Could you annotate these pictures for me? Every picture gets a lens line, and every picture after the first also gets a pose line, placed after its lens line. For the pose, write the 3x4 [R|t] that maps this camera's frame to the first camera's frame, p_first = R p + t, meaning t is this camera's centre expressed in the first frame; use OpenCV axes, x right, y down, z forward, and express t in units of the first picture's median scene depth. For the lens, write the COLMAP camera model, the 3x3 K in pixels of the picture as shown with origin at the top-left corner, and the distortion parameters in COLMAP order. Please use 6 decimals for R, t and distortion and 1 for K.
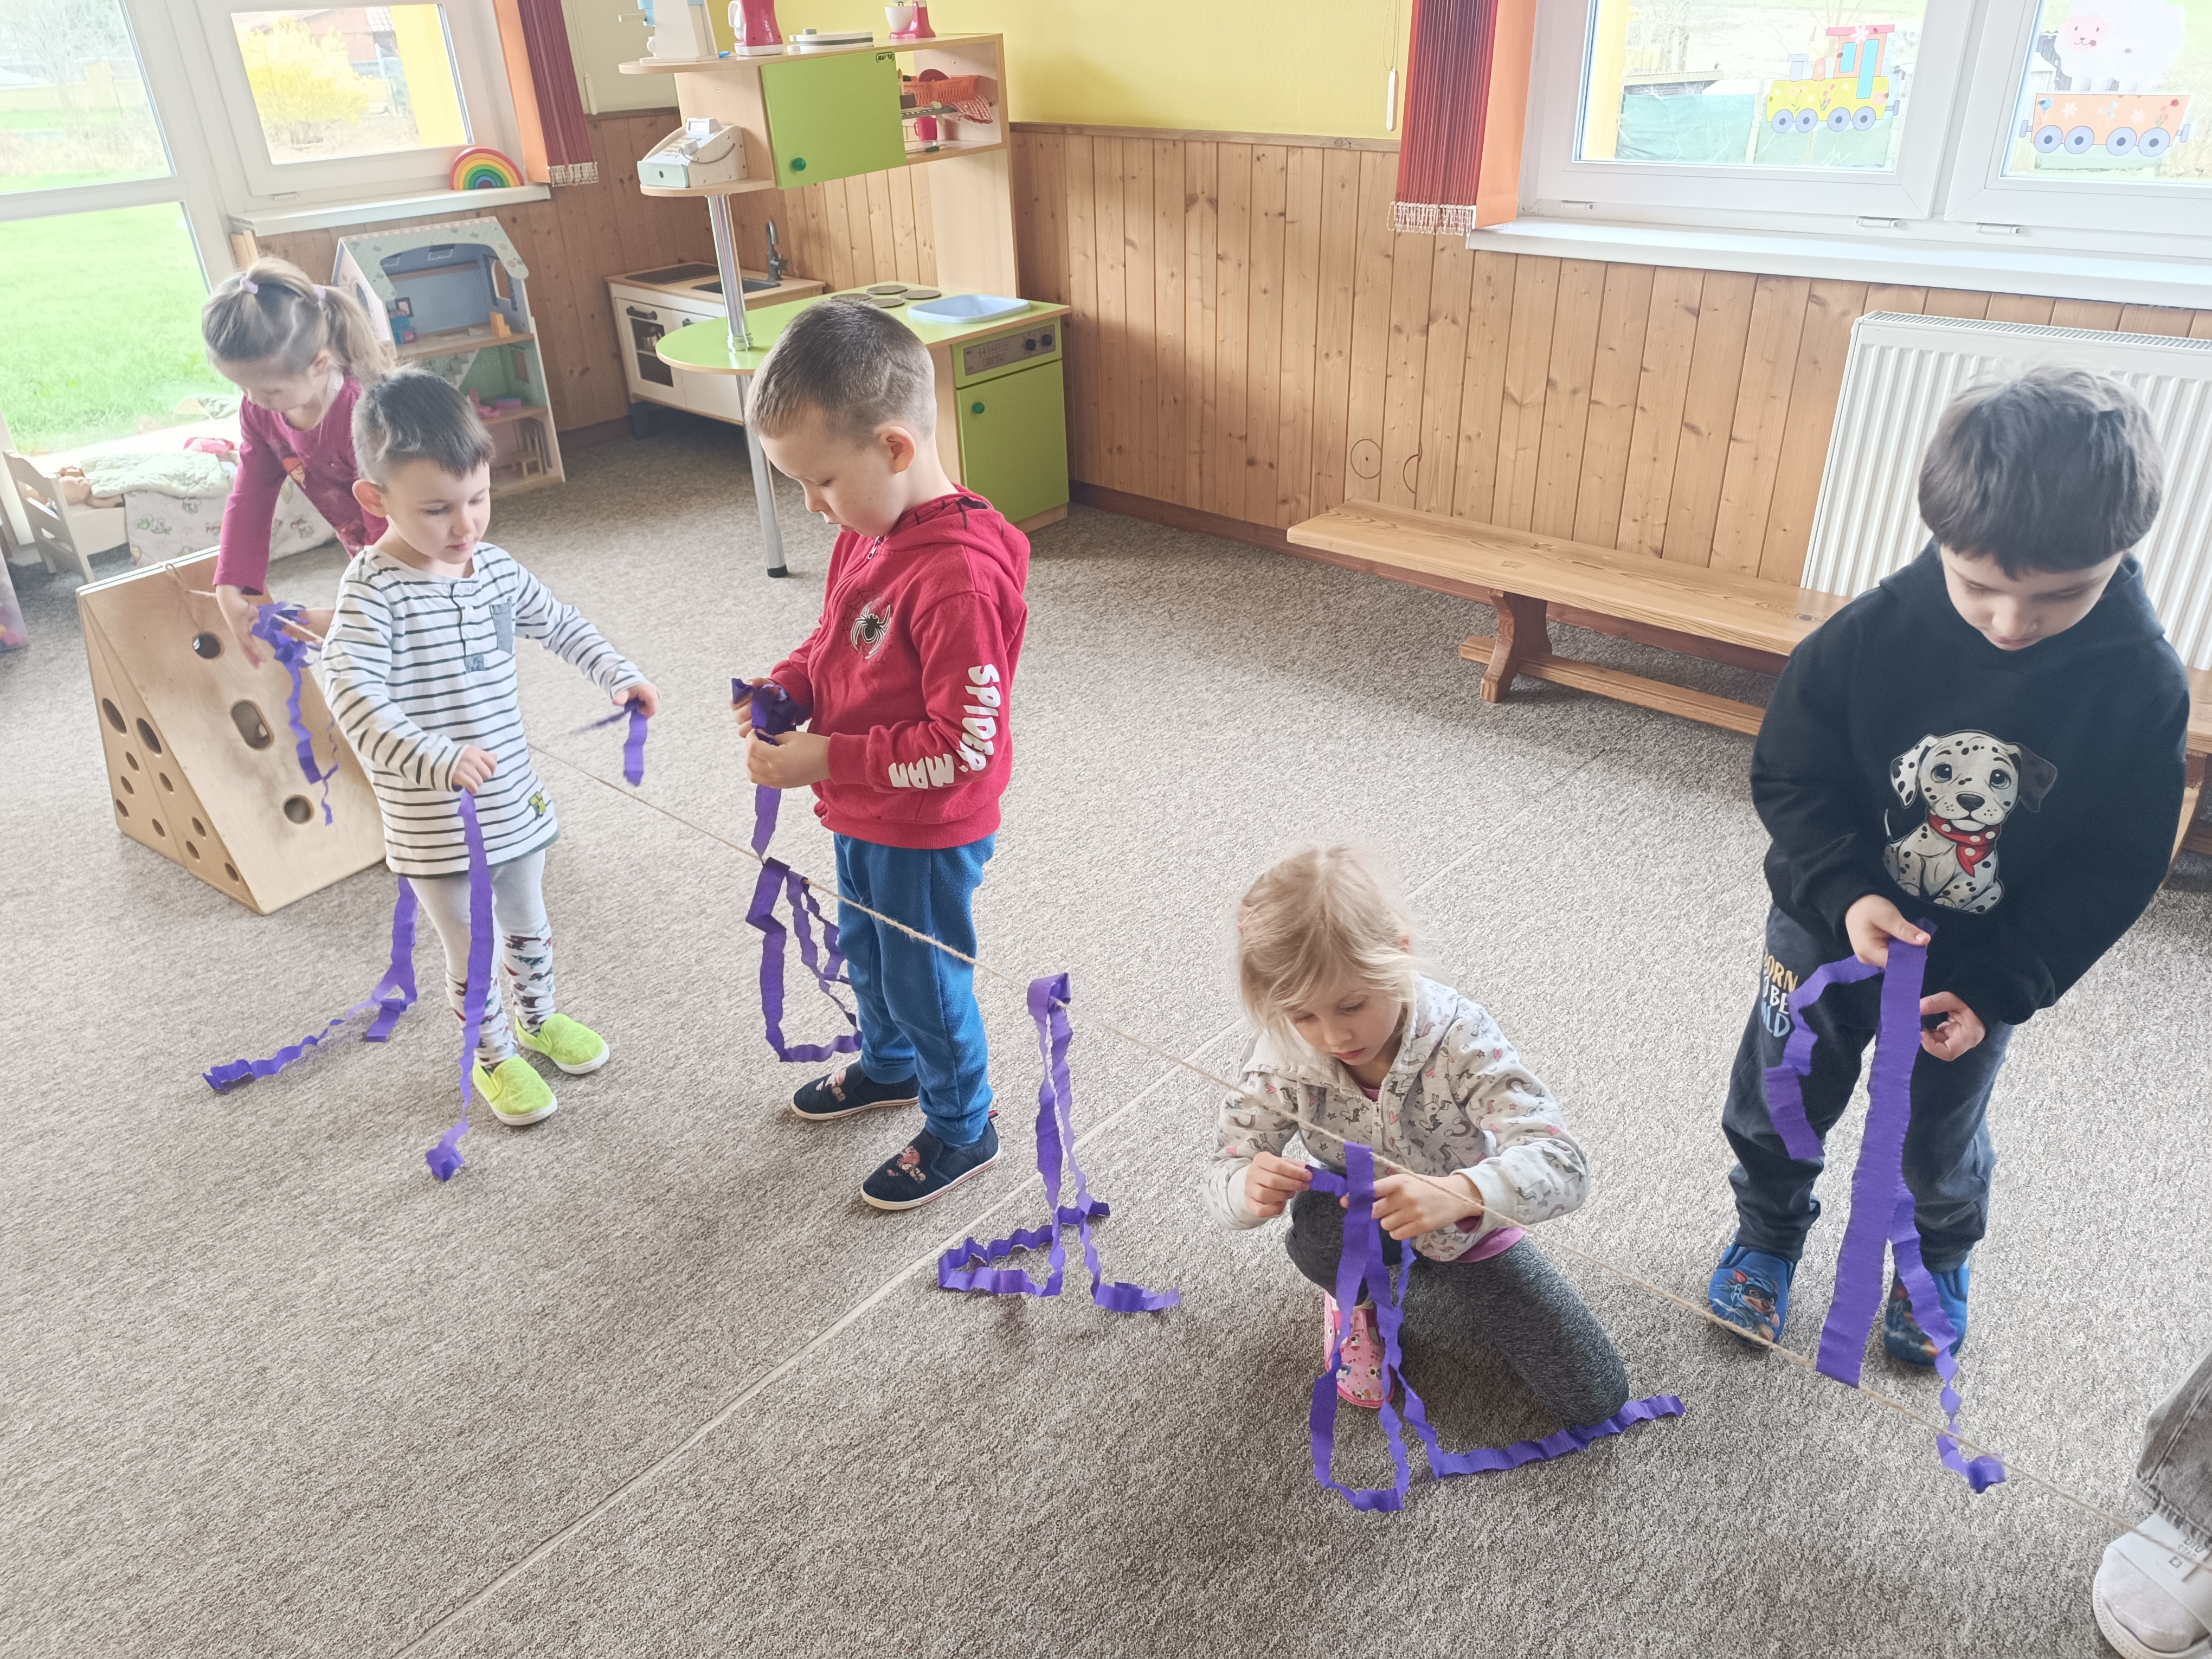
lens RADIAL K [[1518.6, 0, 1107.0], [0, 1518.6, 839.1], [0, 0, 1]] dist [-0.001153, -0.005049]
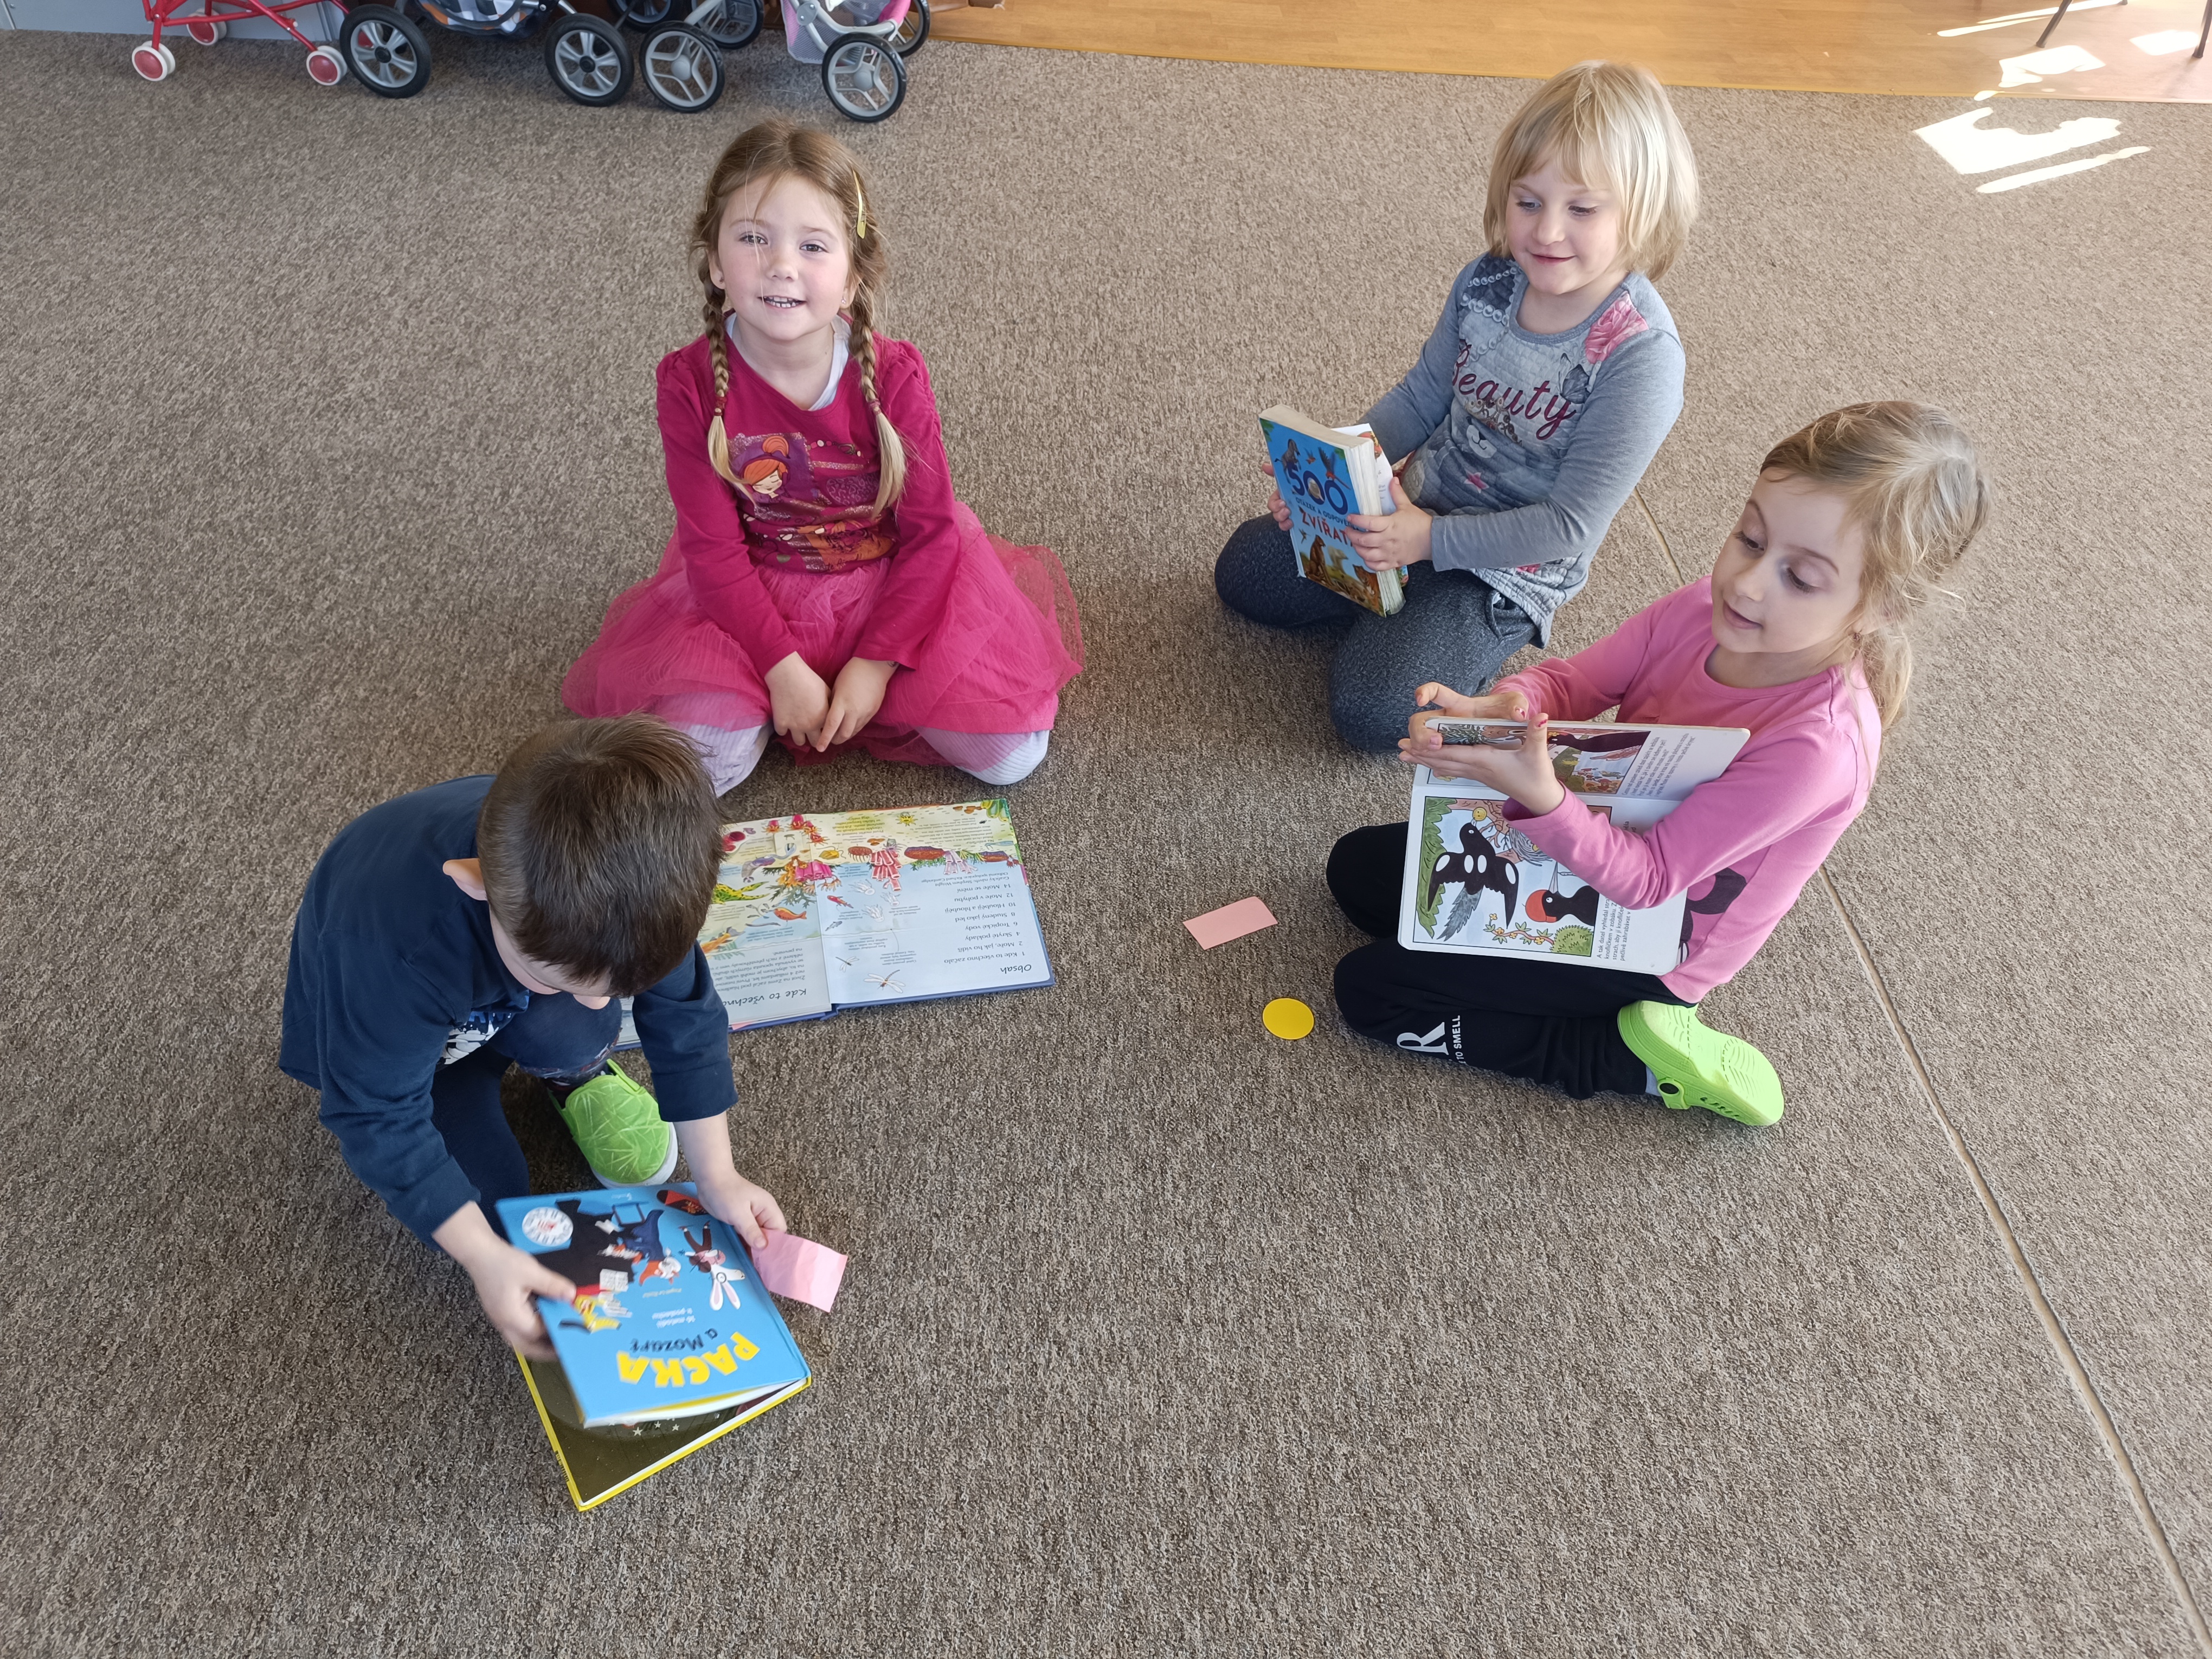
lens RADIAL K [[1518.6, 0, 1106.2], [0, 1518.6, 828.5], [0, 0, 1]] dist [-0.001153, -0.005049]
pose [[-0.736235, 0.469754, -0.487123, 0.445231], [-0.338976, 0.367013, 0.866254, -0.260833], [0.585707, 0.802890, -0.110973, 0.763081]]
